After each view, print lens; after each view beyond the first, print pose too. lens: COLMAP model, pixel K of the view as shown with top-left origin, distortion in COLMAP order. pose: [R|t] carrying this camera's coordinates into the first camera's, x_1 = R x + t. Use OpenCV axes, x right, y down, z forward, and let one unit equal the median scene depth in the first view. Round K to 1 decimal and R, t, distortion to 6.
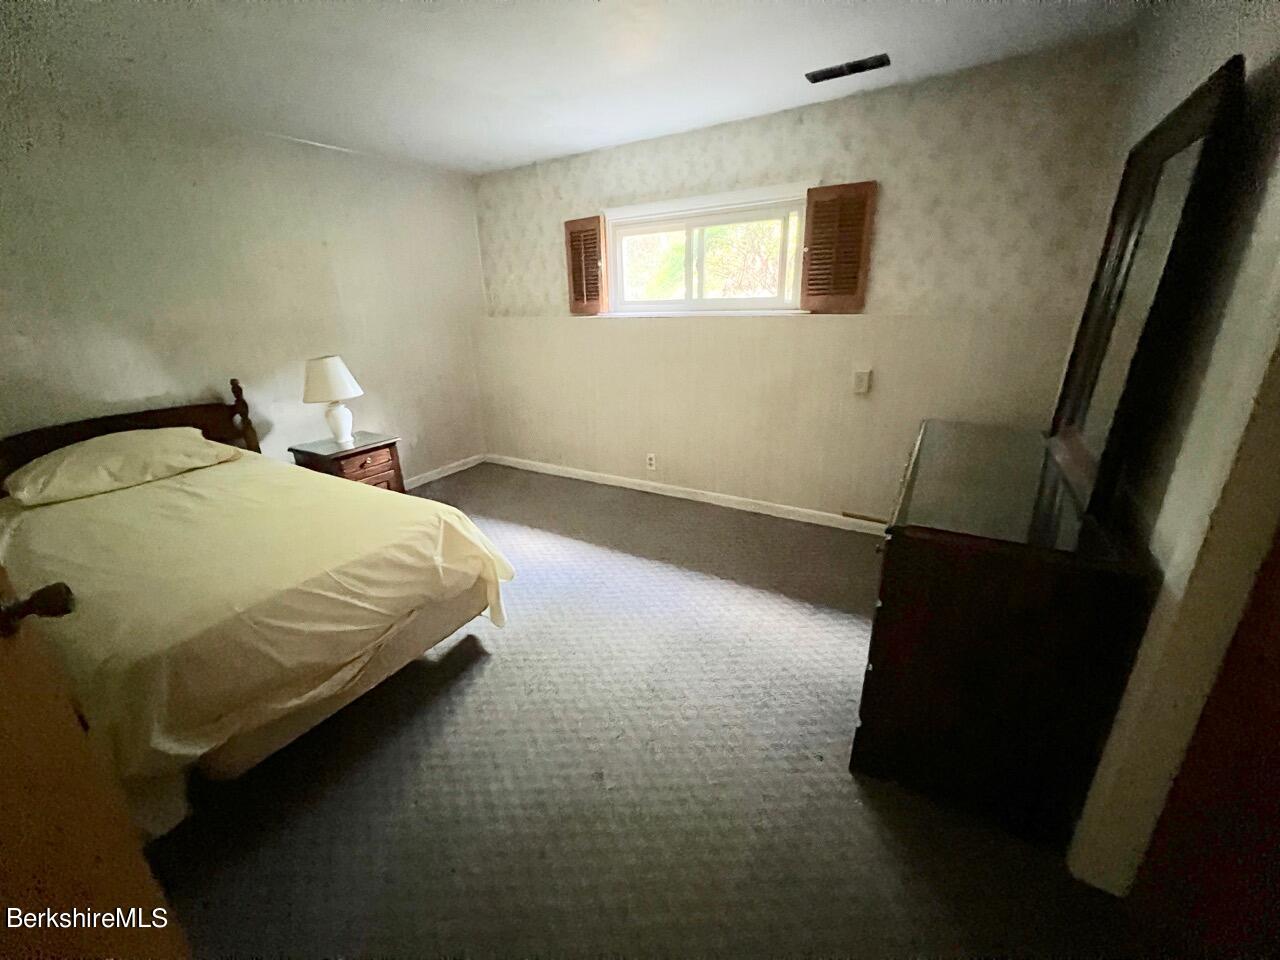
lens RADIAL K [[511.7, 0, 639.0], [0, 511.7, 480.8], [0, 0, 1]] dist [-0.013171, -0.000019]
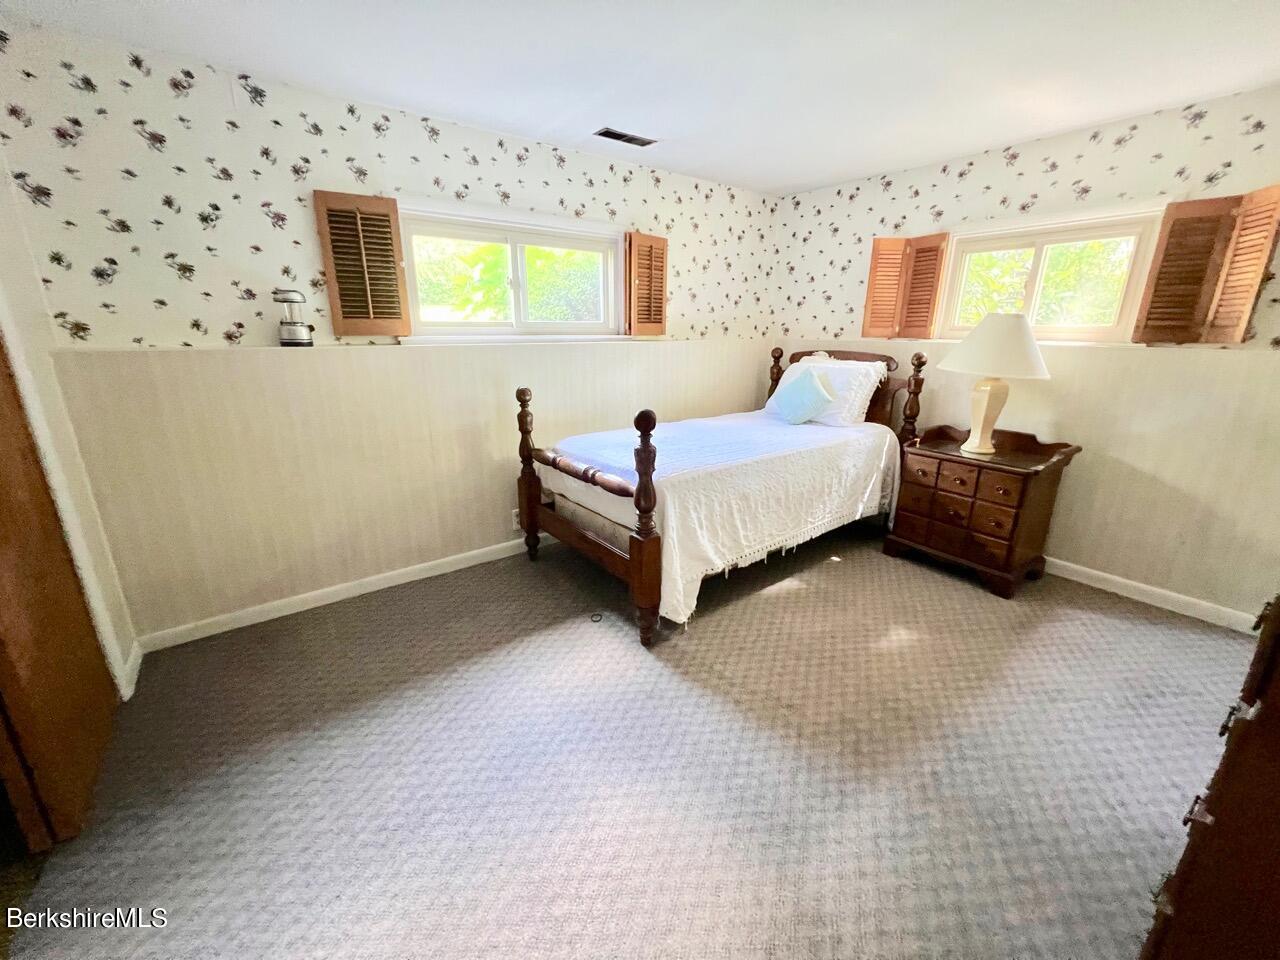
lens RADIAL K [[511.7, 0, 638.8], [0, 511.7, 481.8], [0, 0, 1]] dist [-0.013171, -0.000019]
pose [[0.386097, -0.243975, 0.889610, -0.668054], [0.283769, 0.949039, 0.137115, -0.149465], [-0.877727, 0.199504, 0.435654, 0.472720]]
